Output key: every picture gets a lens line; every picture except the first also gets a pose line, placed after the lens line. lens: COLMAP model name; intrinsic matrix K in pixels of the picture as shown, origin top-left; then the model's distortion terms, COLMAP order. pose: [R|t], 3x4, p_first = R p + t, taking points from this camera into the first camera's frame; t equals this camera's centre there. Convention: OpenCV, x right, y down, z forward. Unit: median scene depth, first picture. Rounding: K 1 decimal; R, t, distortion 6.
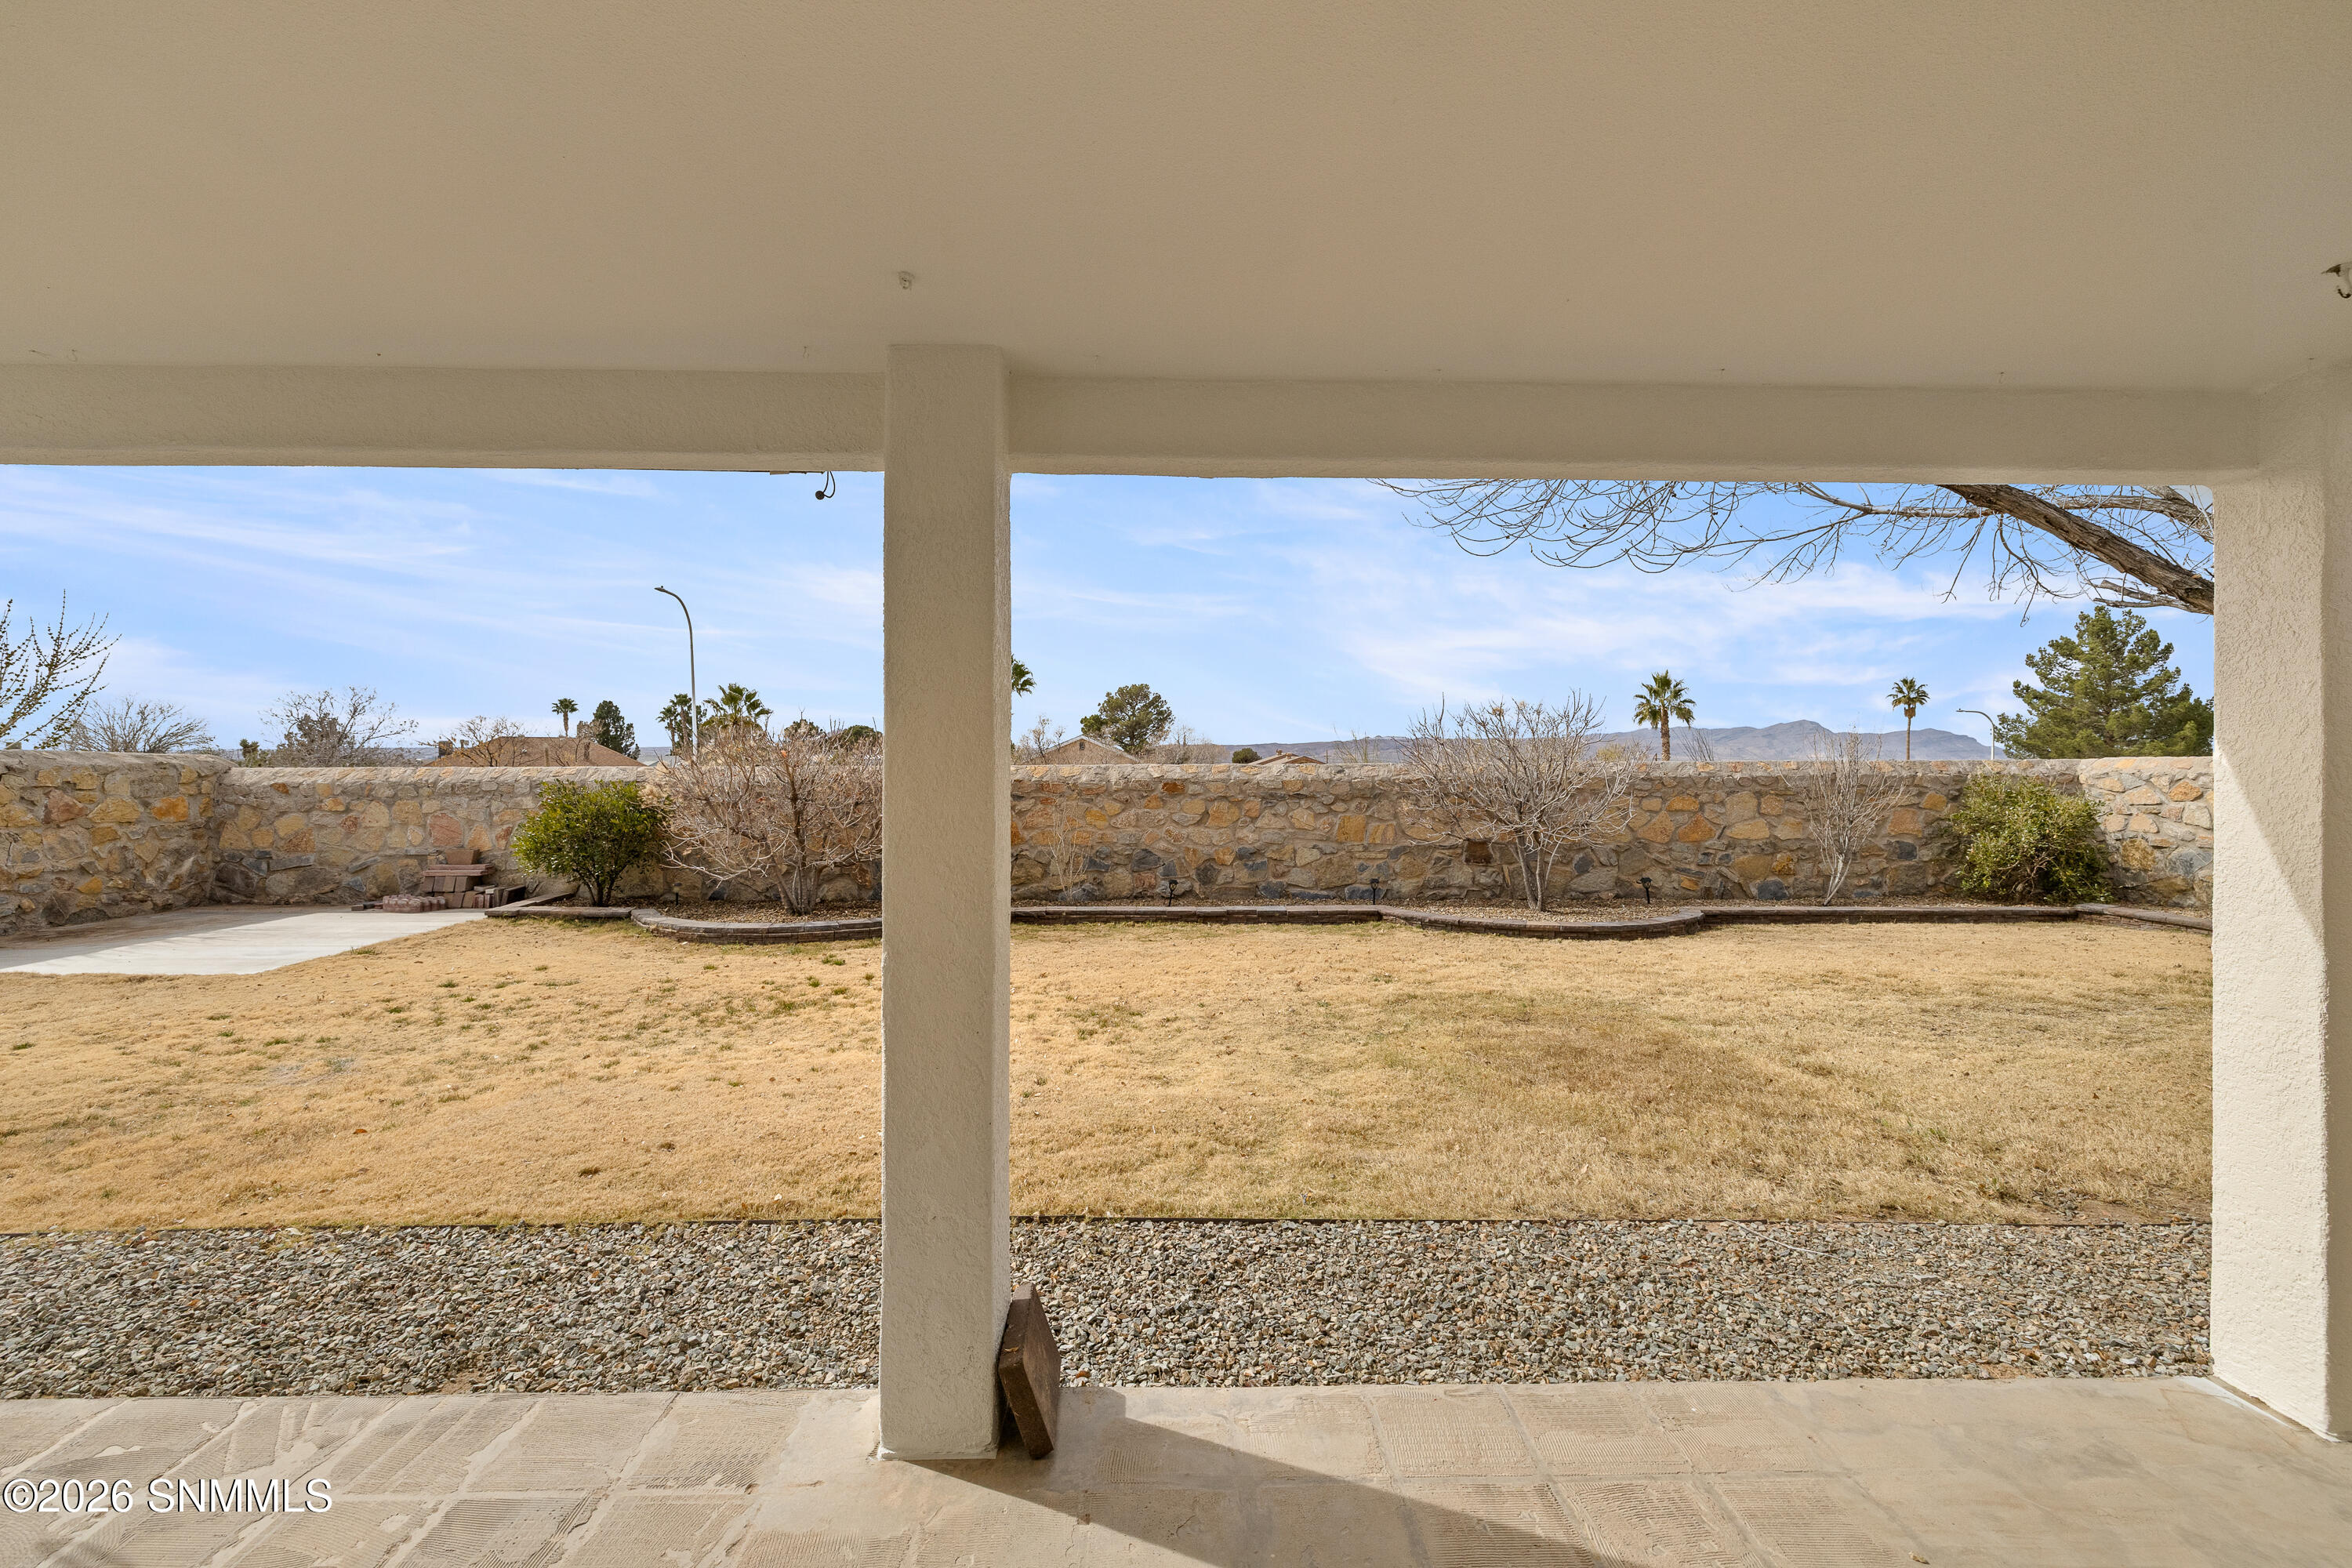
lens RADIAL K [[990.7, 0, 1167.1], [0, 990.7, 775.7], [0, 0, 1]] dist [0.000296, -0.000305]
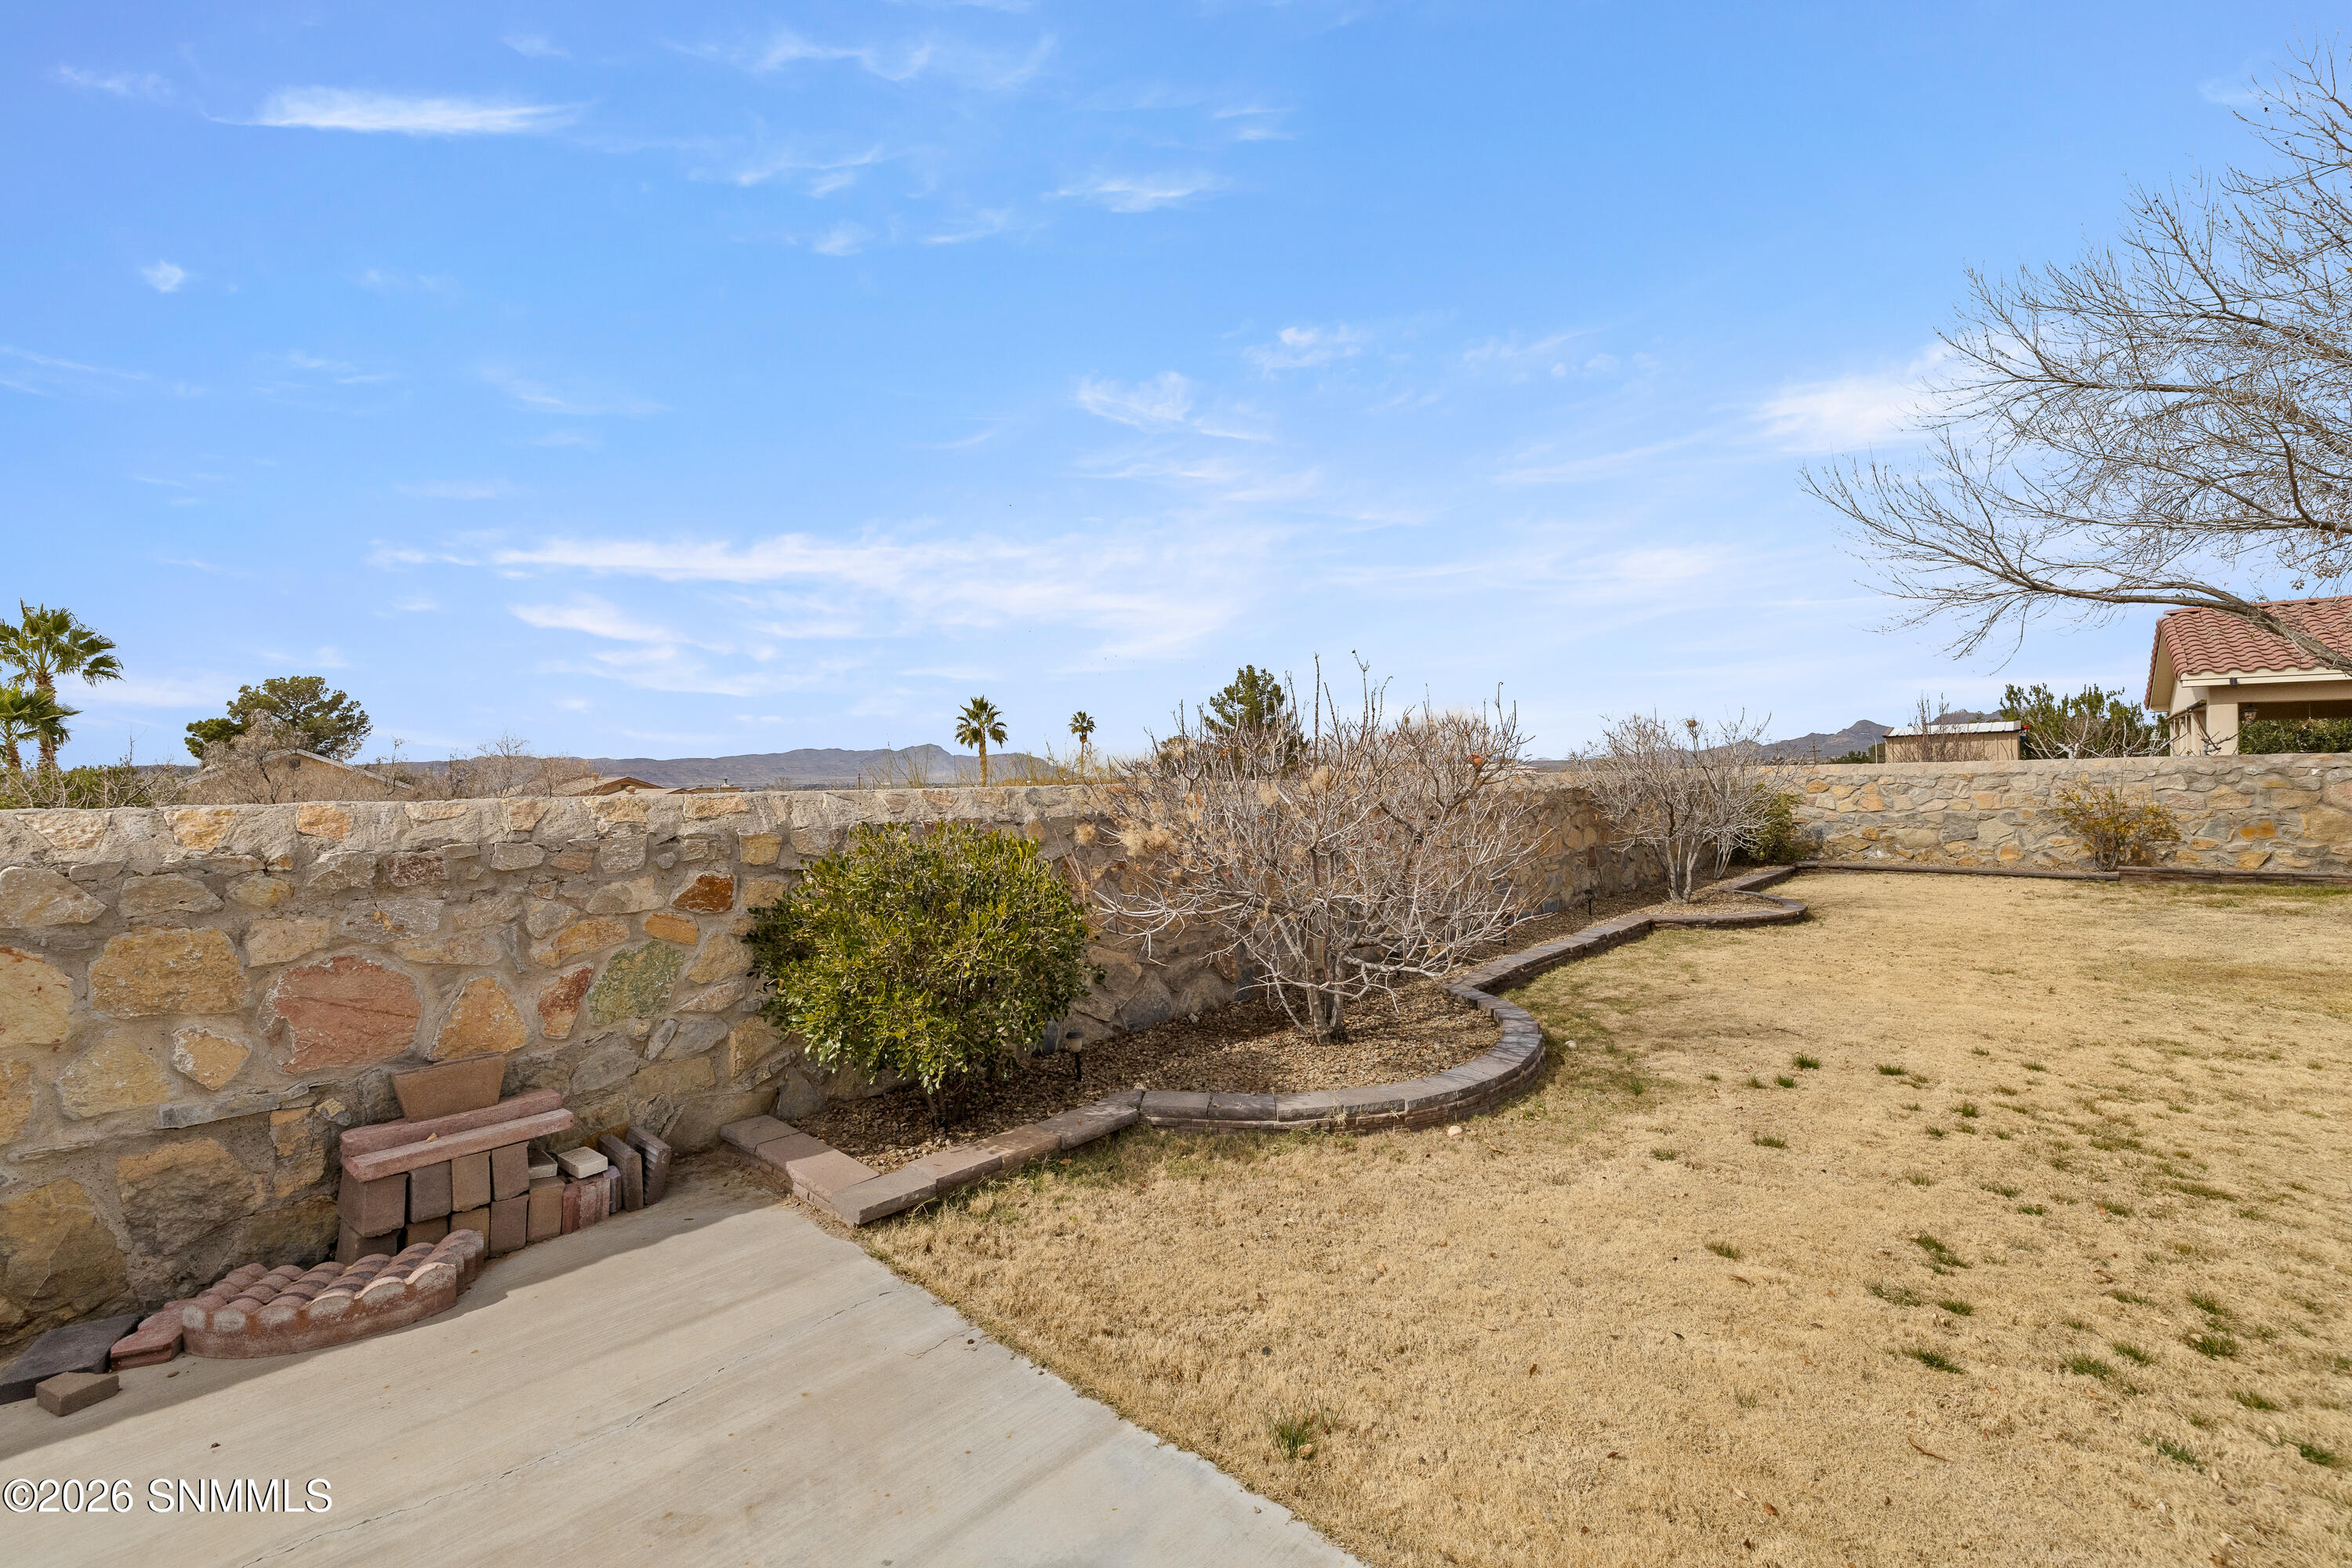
lens RADIAL K [[990.7, 0, 1172.7], [0, 990.7, 786.0], [0, 0, 1]] dist [0.000296, -0.000305]
pose [[0.691926, -0.016215, 0.721786, -0.138613], [0.024134, 0.999709, -0.000676, -0.001387], [-0.721565, 0.017887, 0.692116, 0.109543]]
